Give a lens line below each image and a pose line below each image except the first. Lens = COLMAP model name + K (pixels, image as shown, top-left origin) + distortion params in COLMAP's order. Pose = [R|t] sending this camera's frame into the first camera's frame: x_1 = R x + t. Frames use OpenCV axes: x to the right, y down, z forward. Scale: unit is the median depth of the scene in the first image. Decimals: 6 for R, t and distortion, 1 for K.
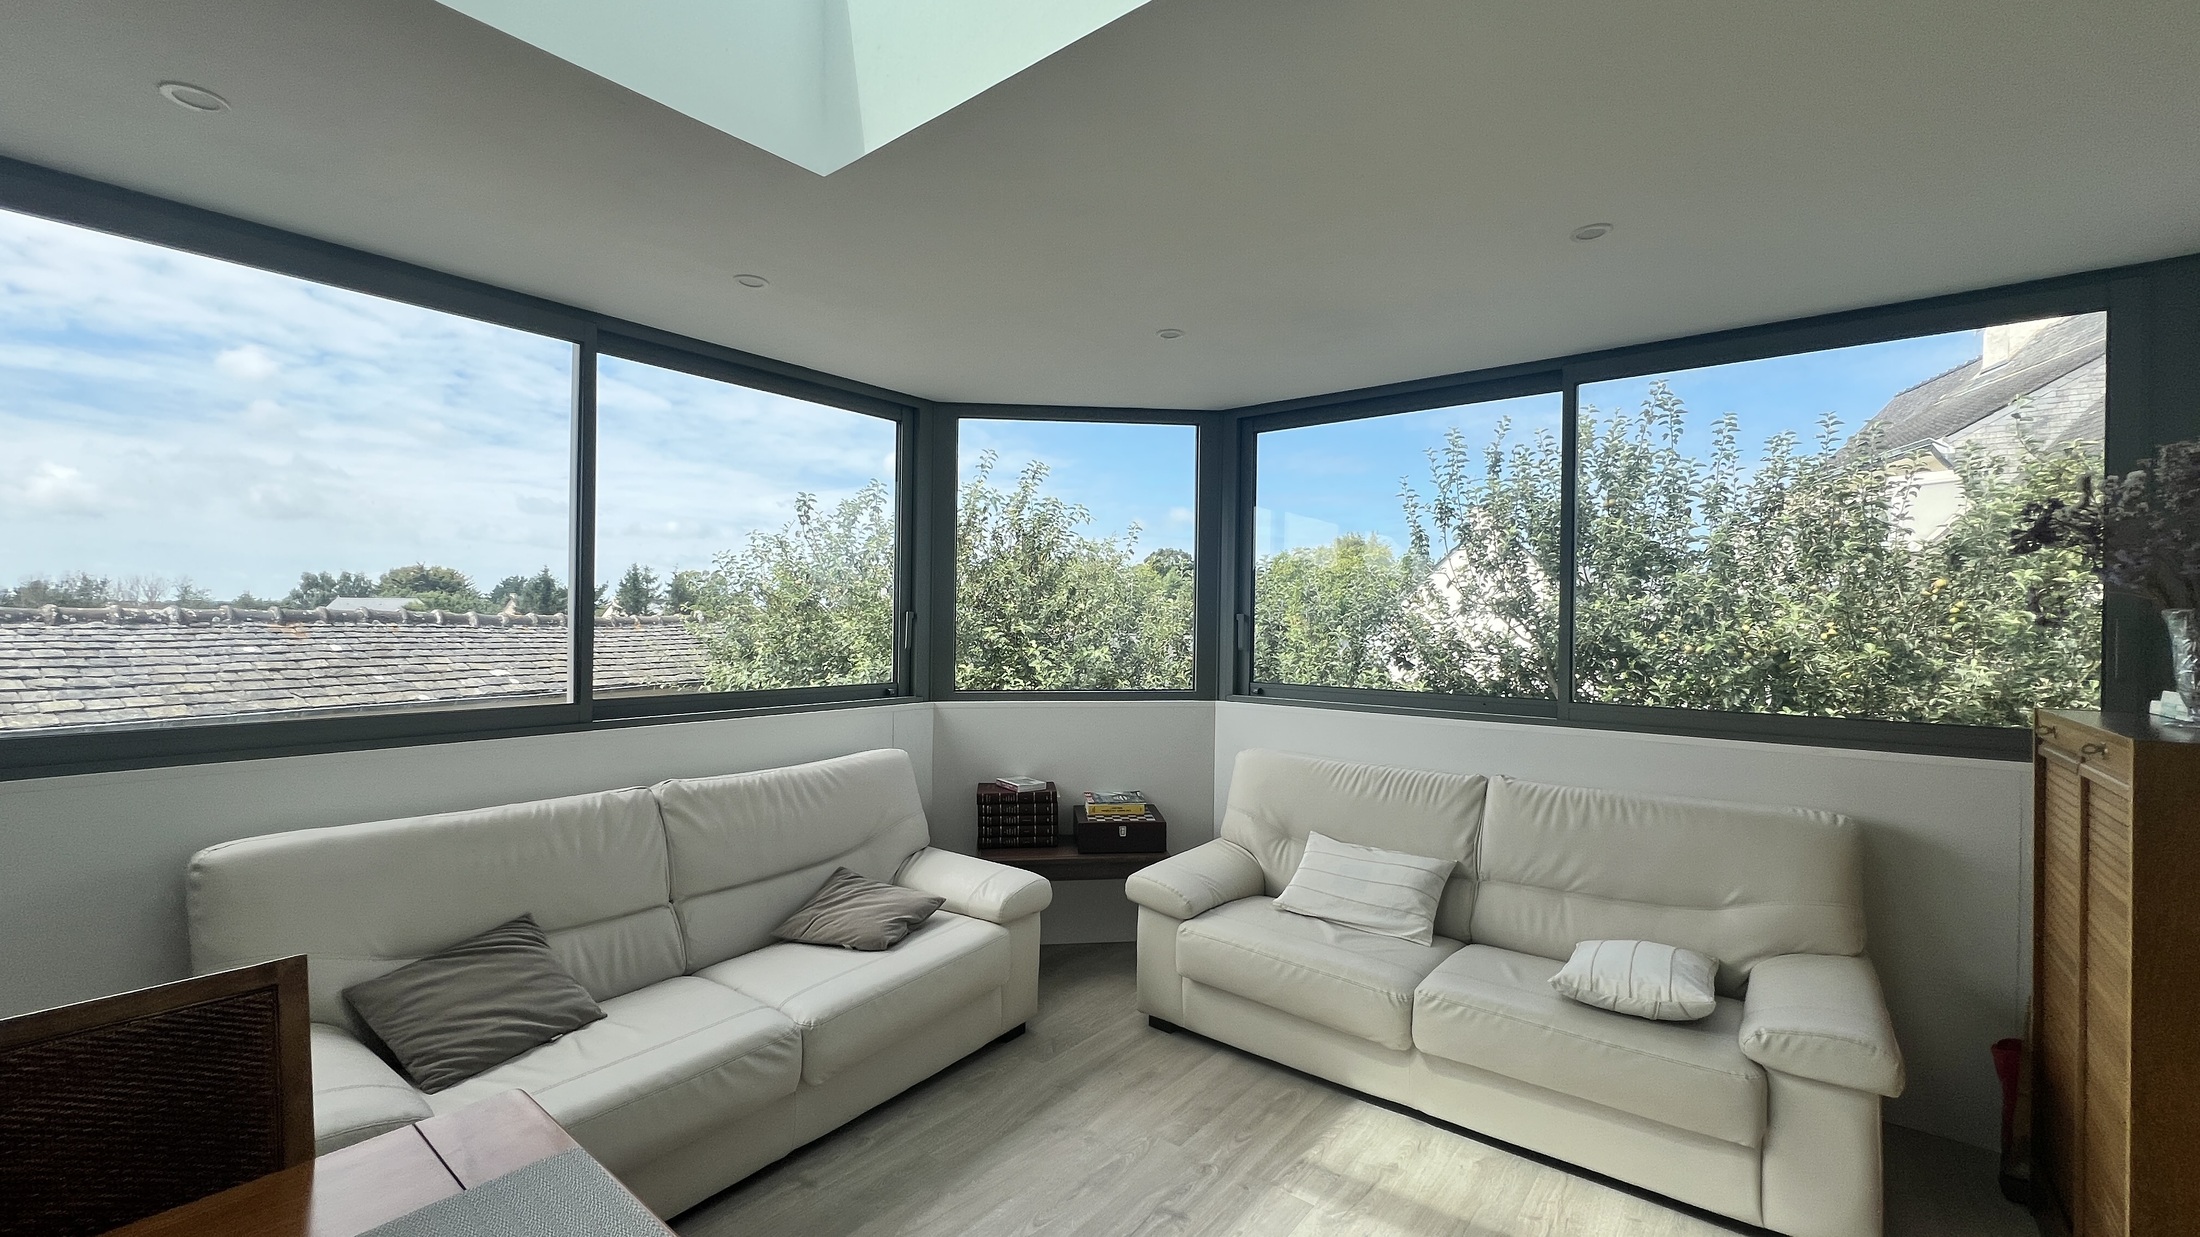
lens RADIAL K [[891.2, 0, 1100.0], [0, 891.2, 618.5], [0, 0, 1]] dist [0.011832, -0.003982]
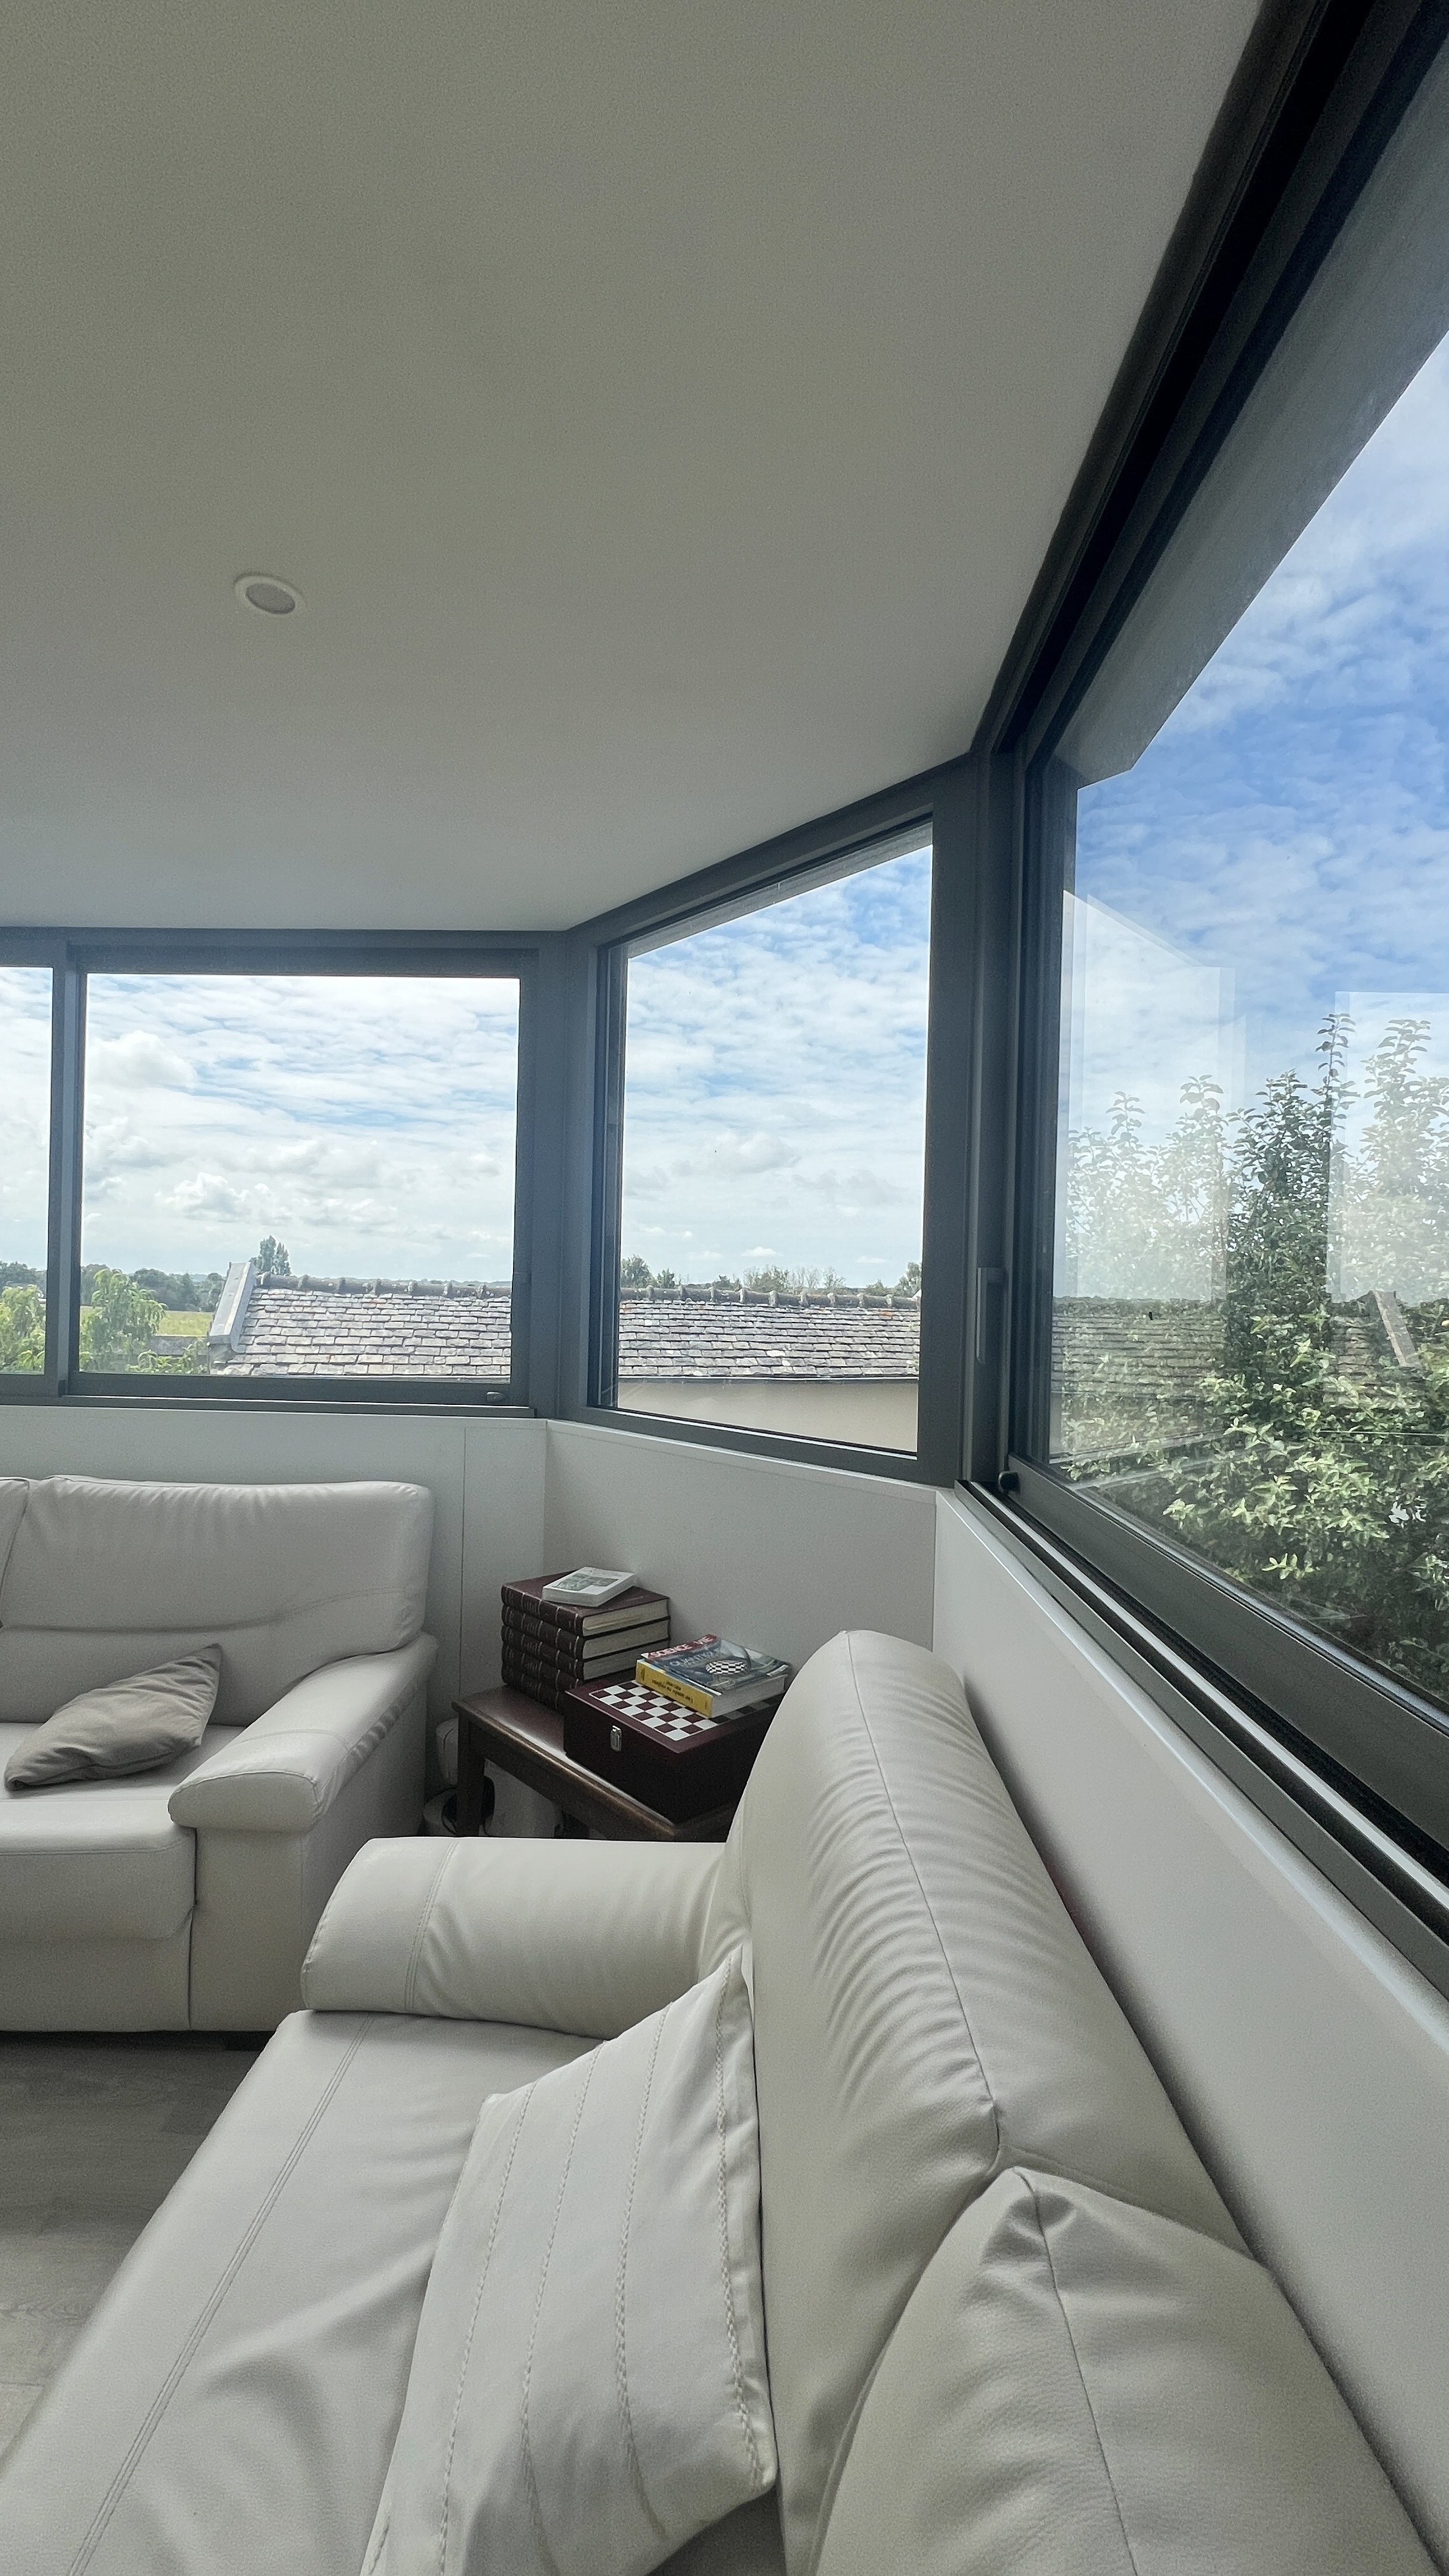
lens RADIAL K [[1043.5, 0, 724.5], [0, 1043.5, 1288.0], [0, 0, 1]] dist [0.011832, -0.003982]
pose [[0.601370, -0.003034, -0.798965, 0.516427], [-0.012287, 0.999839, -0.013045, 0.013367], [0.798876, 0.017662, 0.601236, 0.740997]]
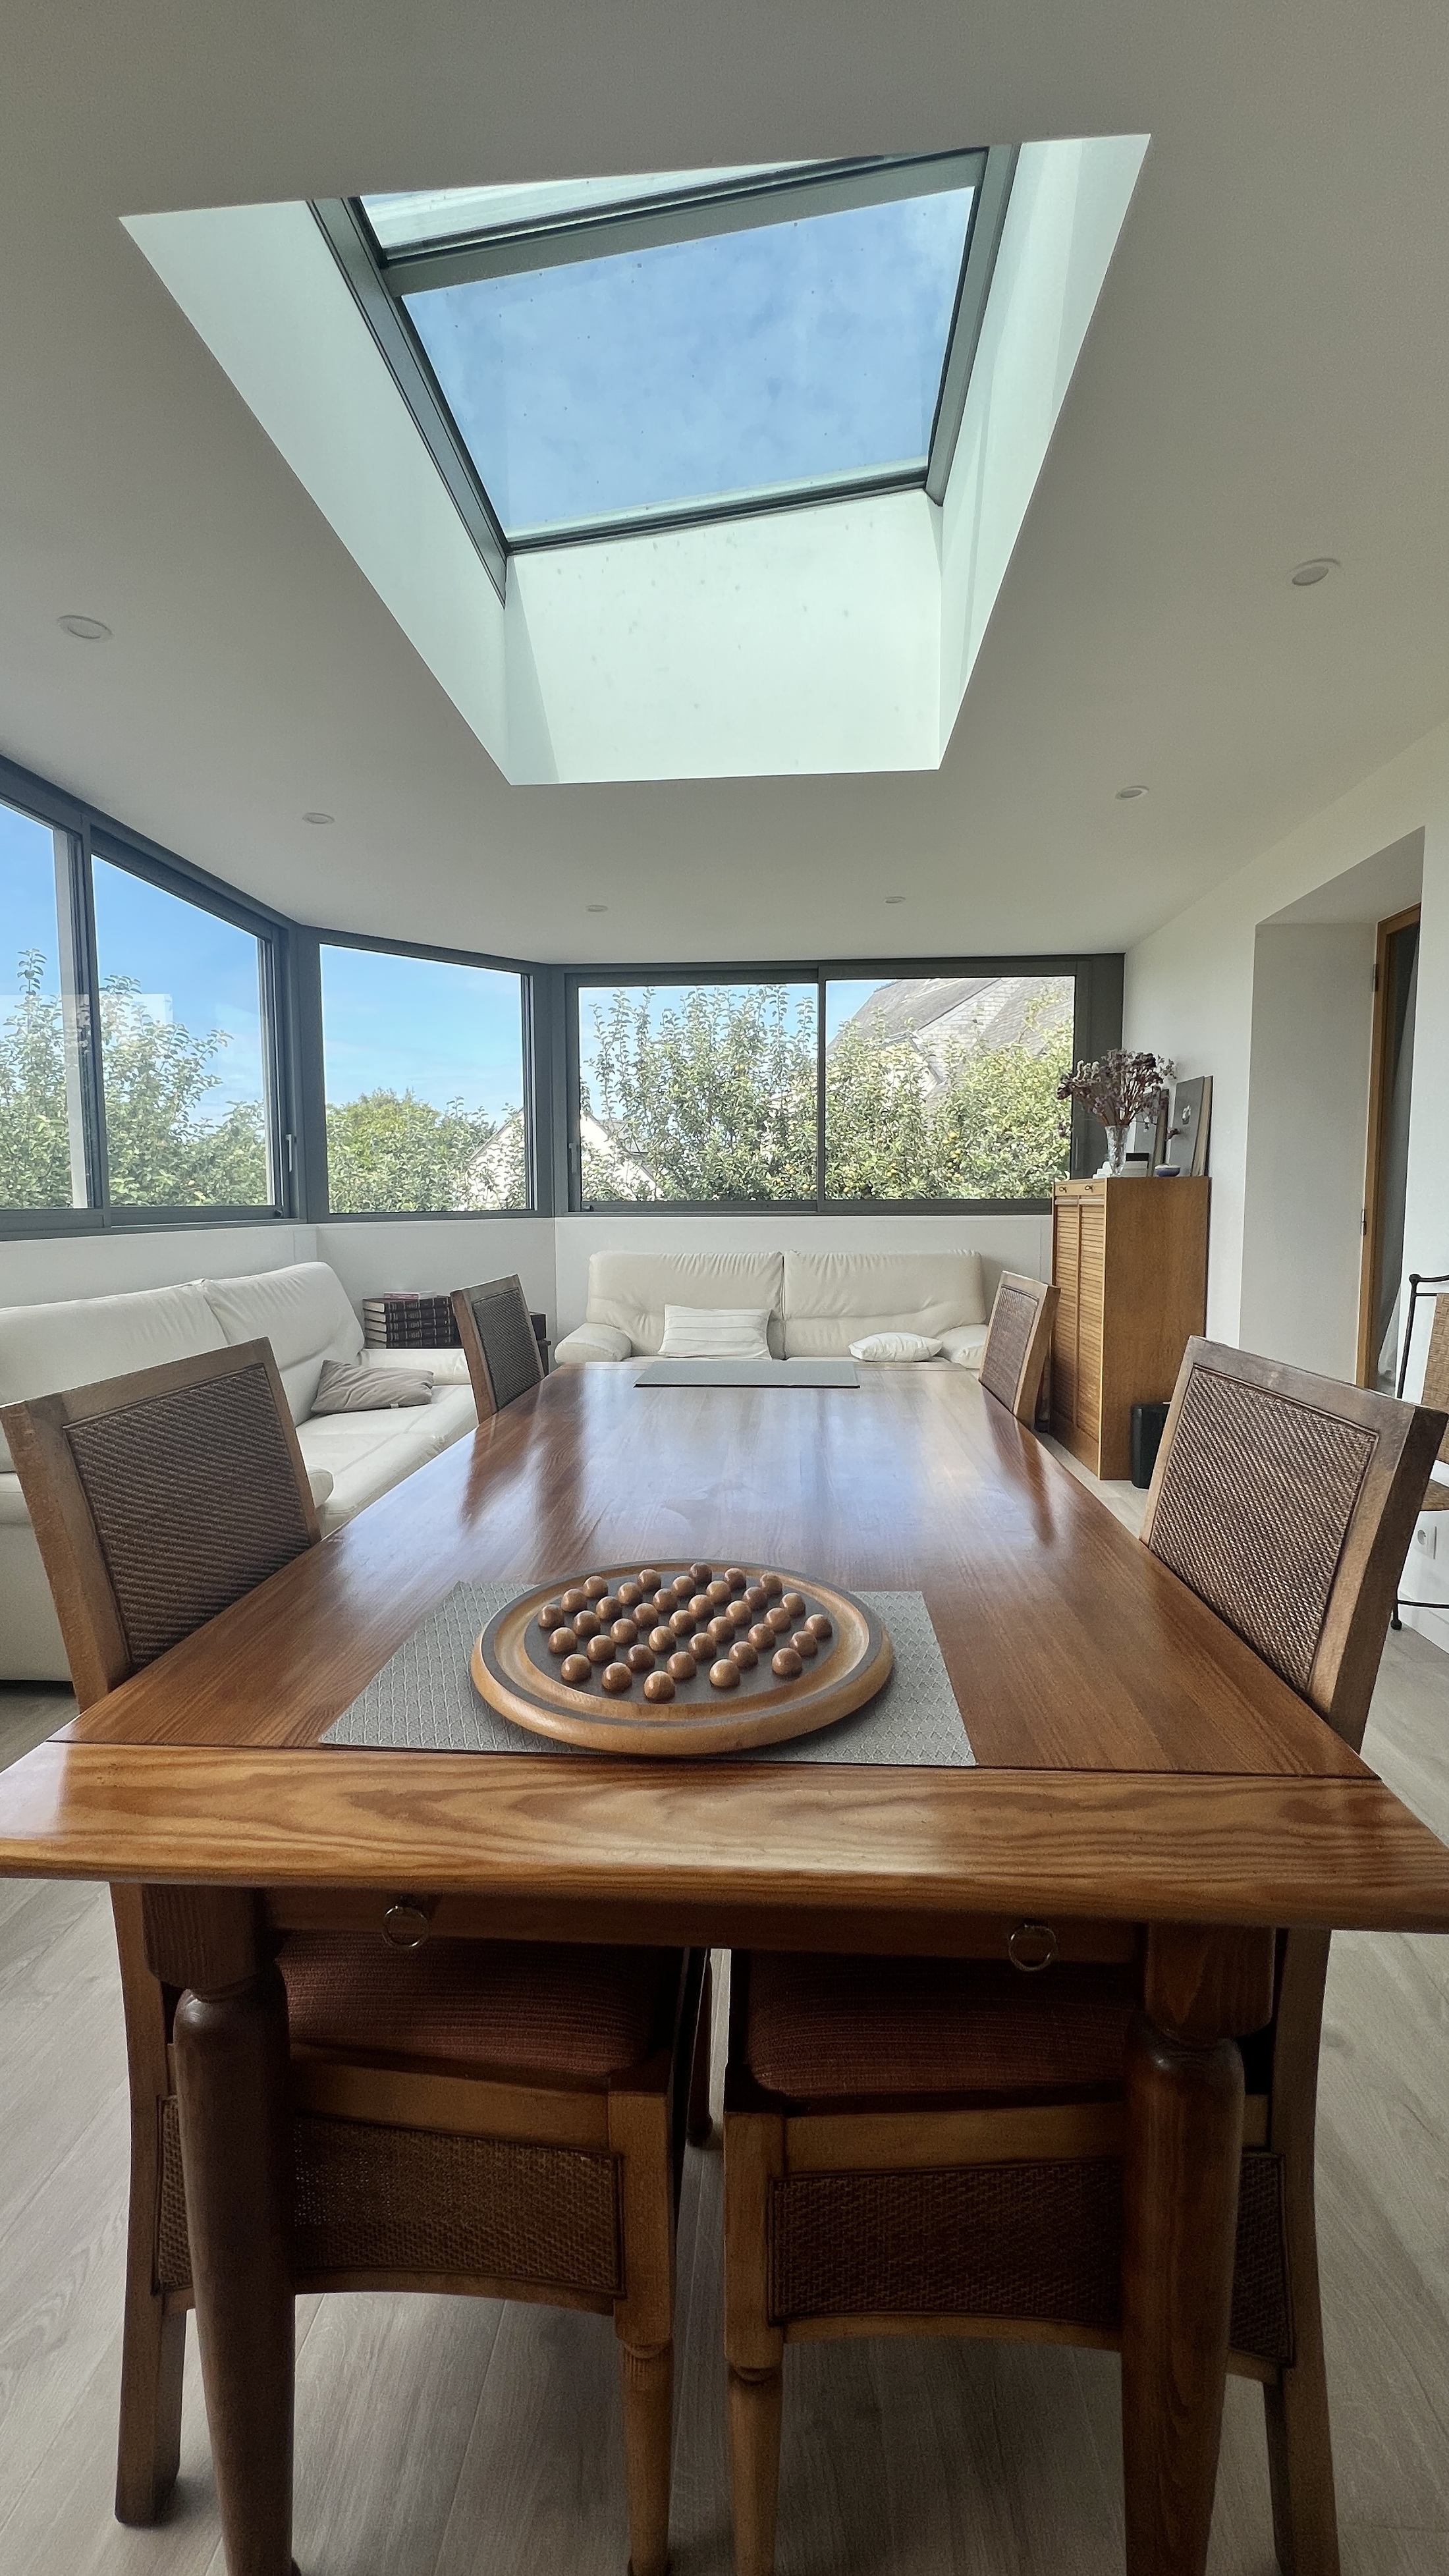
lens RADIAL K [[1043.5, 0, 724.5], [0, 1043.5, 1288.0], [0, 0, 1]] dist [0.011832, -0.003982]
pose [[0.818522, -0.065825, 0.570691, -0.554210], [0.014106, 0.995417, 0.094584, 0.067023], [-0.574301, -0.069369, 0.815700, -0.296458]]
